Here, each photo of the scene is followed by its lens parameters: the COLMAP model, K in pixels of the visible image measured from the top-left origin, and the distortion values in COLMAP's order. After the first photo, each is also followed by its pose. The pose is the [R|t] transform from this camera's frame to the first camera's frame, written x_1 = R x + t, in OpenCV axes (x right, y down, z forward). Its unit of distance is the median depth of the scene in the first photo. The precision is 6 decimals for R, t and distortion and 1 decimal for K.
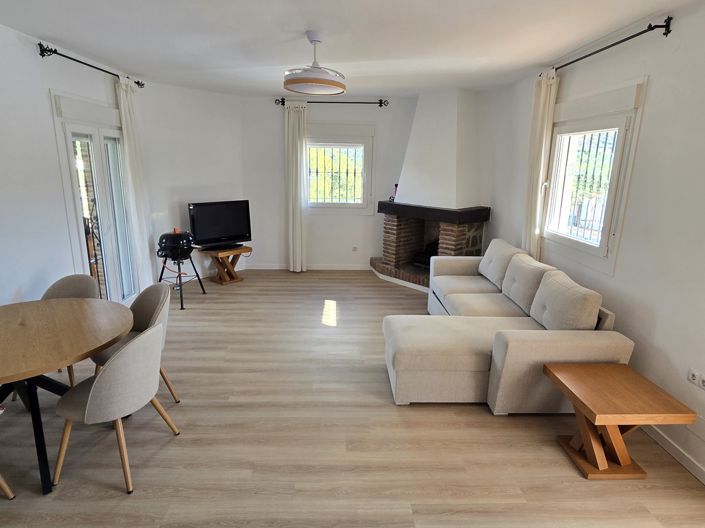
lens RADIAL K [[412.1, 0, 349.6], [0, 412.1, 264.8], [0, 0, 1]] dist [-0.000338, -0.002698]
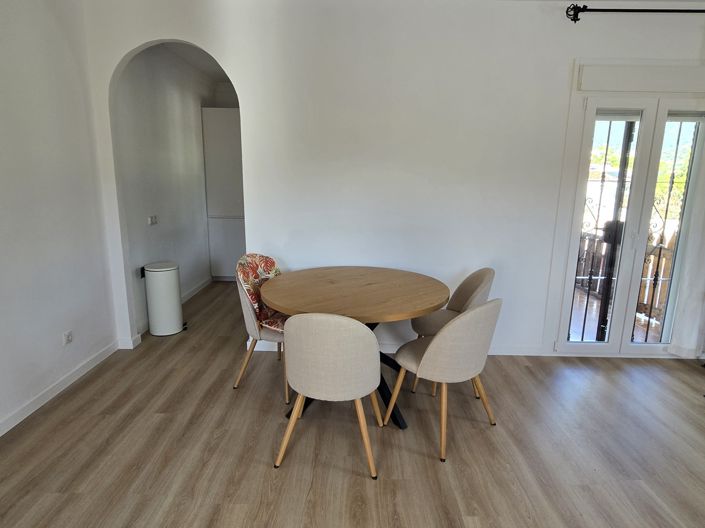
lens RADIAL K [[412.1, 0, 352.4], [0, 412.1, 266.0], [0, 0, 1]] dist [-0.000338, -0.002698]
pose [[-0.034096, 0.183459, -0.982436, 0.196152], [-0.253032, 0.949396, 0.186071, -0.067258], [0.966857, 0.254932, 0.014050, 0.667638]]
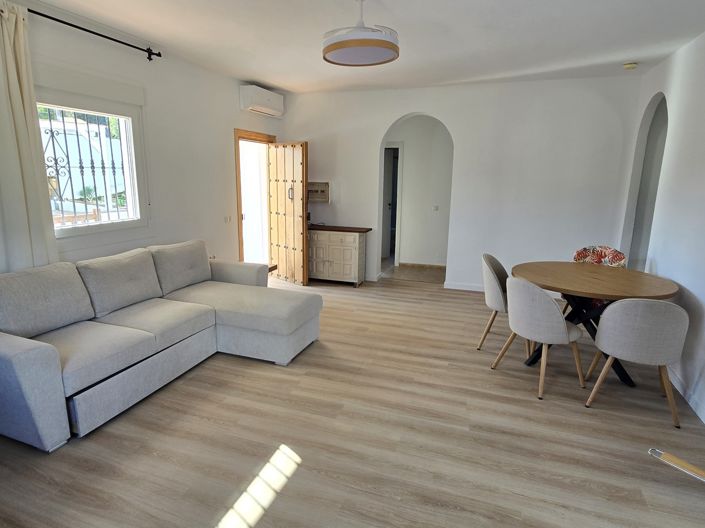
lens RADIAL K [[412.1, 0, 349.7], [0, 412.1, 262.2], [0, 0, 1]] dist [-0.000338, -0.002698]
pose [[-0.932911, -0.106047, 0.344137, -0.361490], [0.056375, 0.900861, 0.430431, -0.385628], [-0.355666, 0.420955, -0.834445, 1.731722]]
